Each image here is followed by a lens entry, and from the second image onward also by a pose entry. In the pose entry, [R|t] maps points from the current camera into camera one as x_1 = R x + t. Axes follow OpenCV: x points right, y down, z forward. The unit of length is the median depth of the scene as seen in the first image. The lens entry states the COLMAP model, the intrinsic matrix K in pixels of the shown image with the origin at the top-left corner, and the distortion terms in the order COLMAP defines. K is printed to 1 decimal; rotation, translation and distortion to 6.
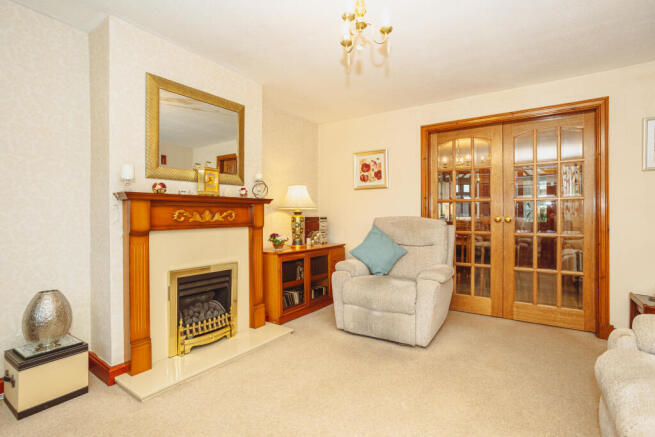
lens RADIAL K [[319.0, 0, 326.0], [0, 319.0, 219.7], [0, 0, 1]] dist [-0.014007, 0.002325]
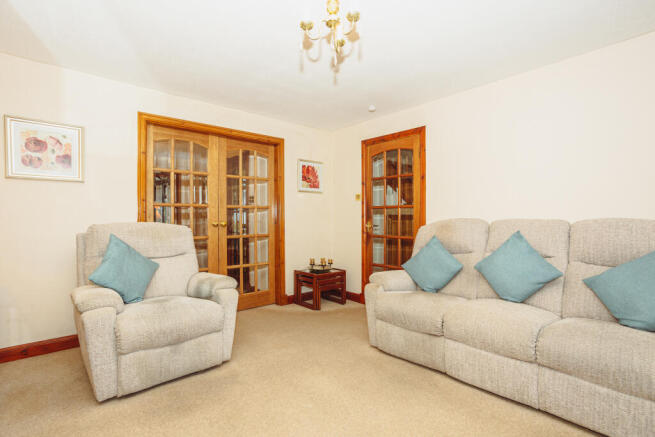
lens RADIAL K [[319.0, 0, 326.0], [0, 319.0, 219.7], [0, 0, 1]] dist [-0.014007, 0.002325]
pose [[0.264203, 0.000504, 0.964467, -0.401493], [0.018636, 0.999811, -0.005628, -0.002835], [-0.964287, 0.019460, 0.264144, 0.360926]]
